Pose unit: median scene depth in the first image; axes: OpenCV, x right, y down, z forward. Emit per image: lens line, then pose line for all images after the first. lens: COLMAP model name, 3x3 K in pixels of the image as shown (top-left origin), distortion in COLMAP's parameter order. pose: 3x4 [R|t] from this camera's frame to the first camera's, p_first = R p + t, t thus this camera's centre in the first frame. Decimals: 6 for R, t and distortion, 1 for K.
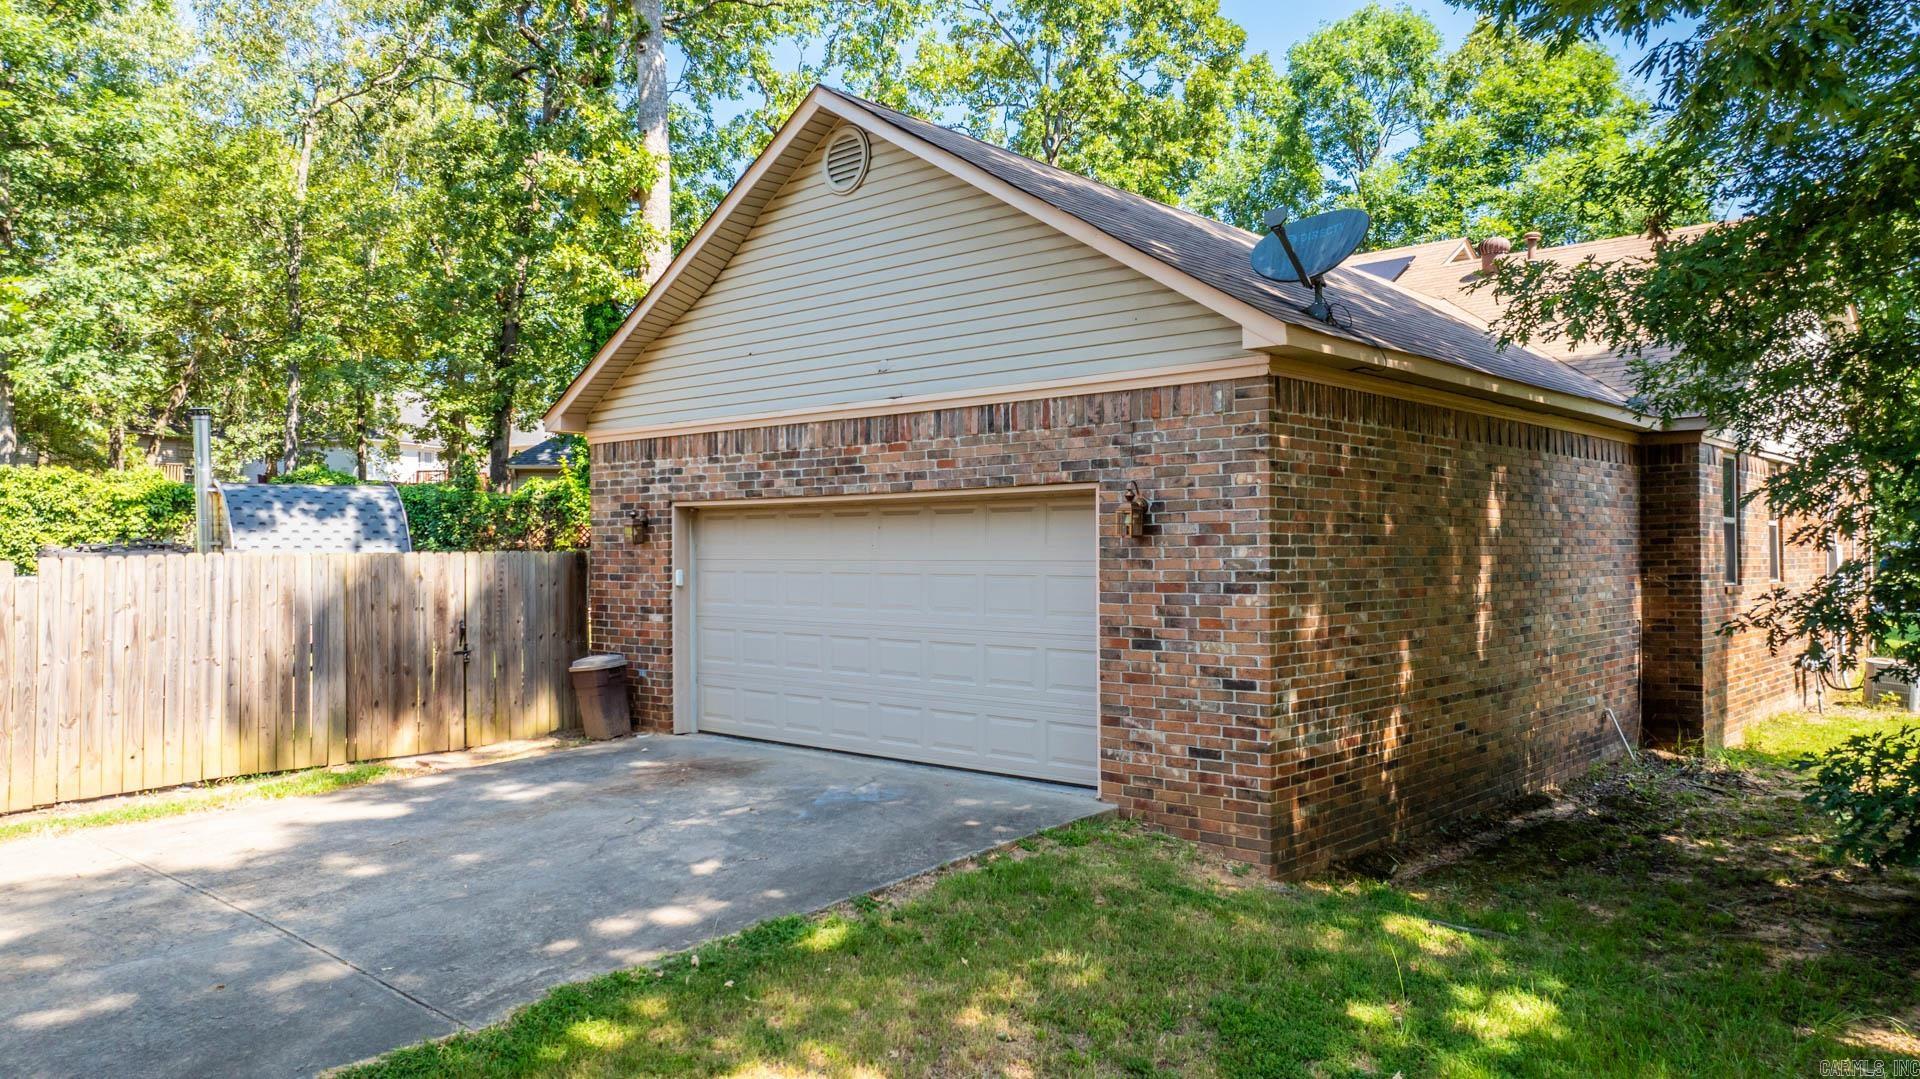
lens RADIAL K [[1346.8, 0, 960.0], [0, 1346.8, 539.5], [0, 0, 1]] dist [-0.008950, 0.002455]
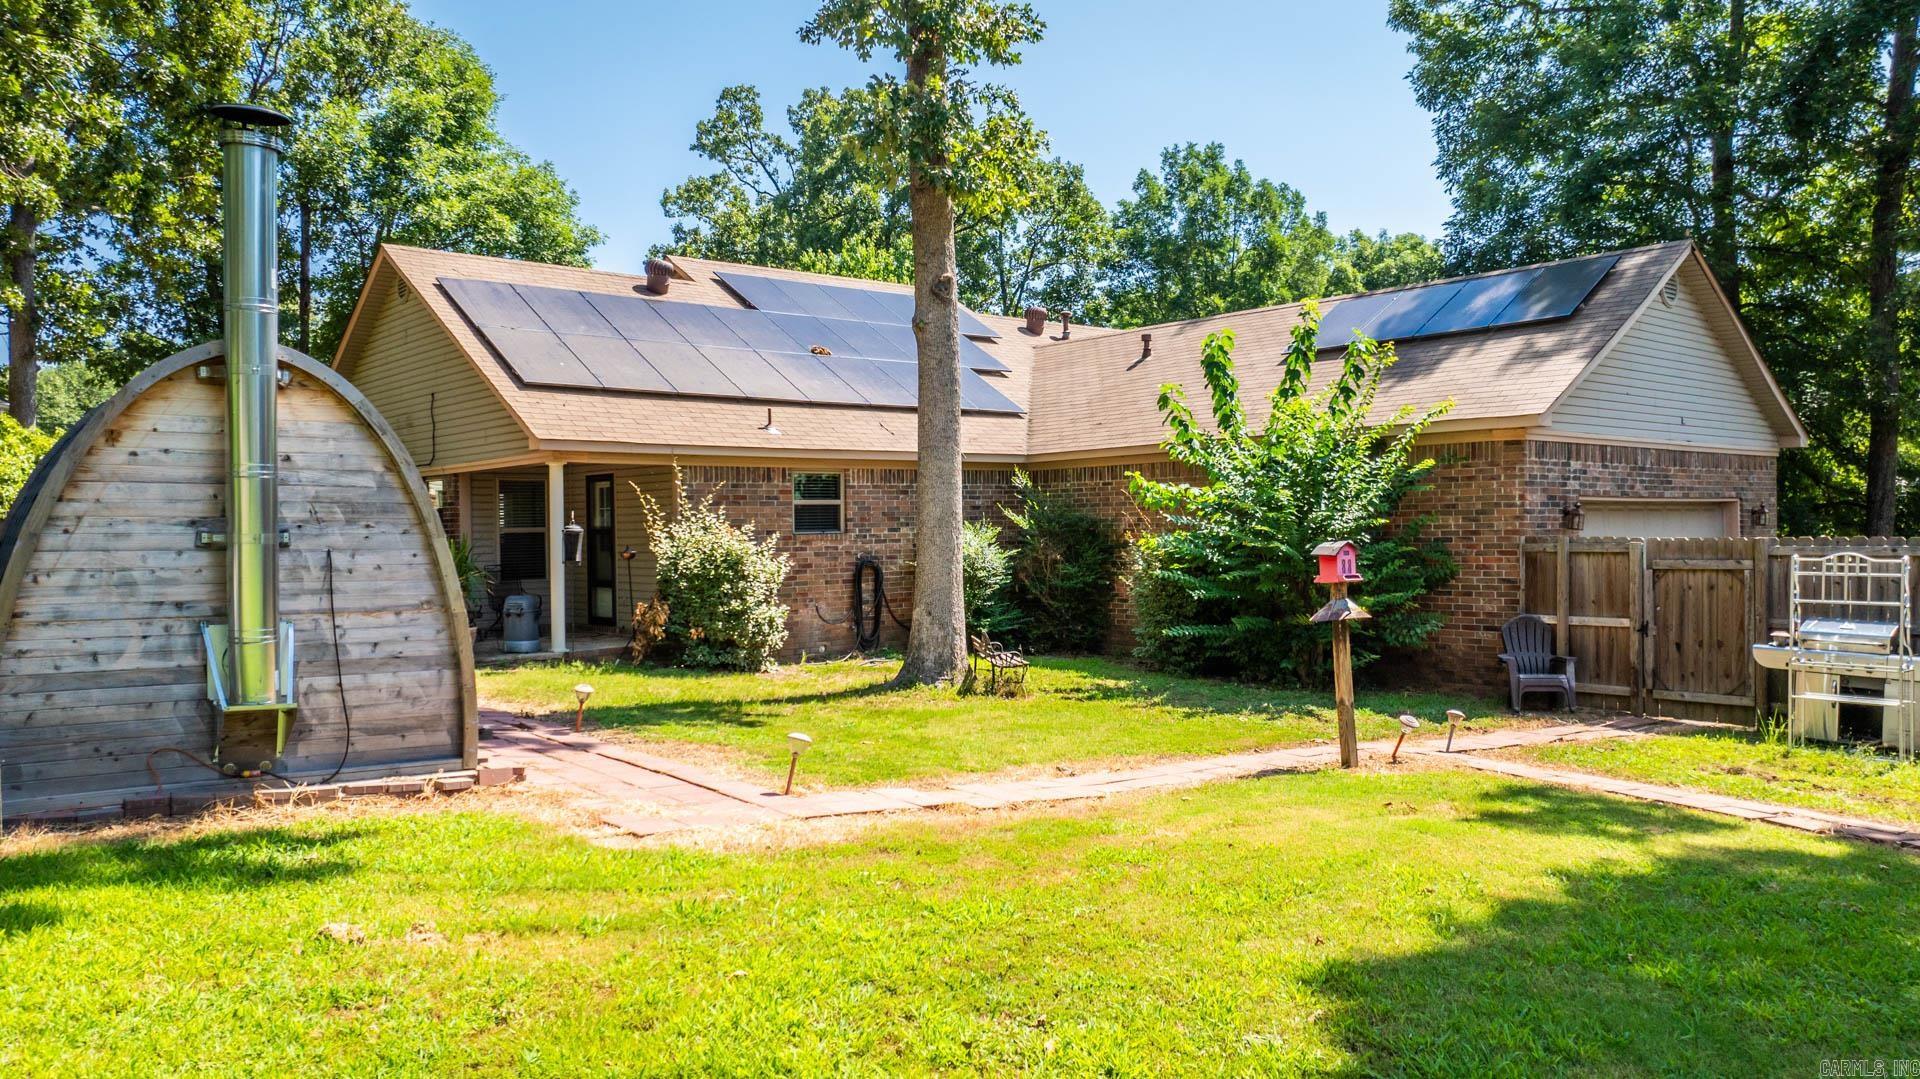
lens RADIAL K [[1359.4, 0, 960.0], [0, 1359.4, 539.5], [0, 0, 1]] dist [-0.048489, 0.060080]
pose [[0.146216, -0.008476, 0.989216, -1.547850], [-0.000393, 0.999963, 0.008626, 0.001875], [-0.989253, -0.001650, 0.146207, 1.394999]]
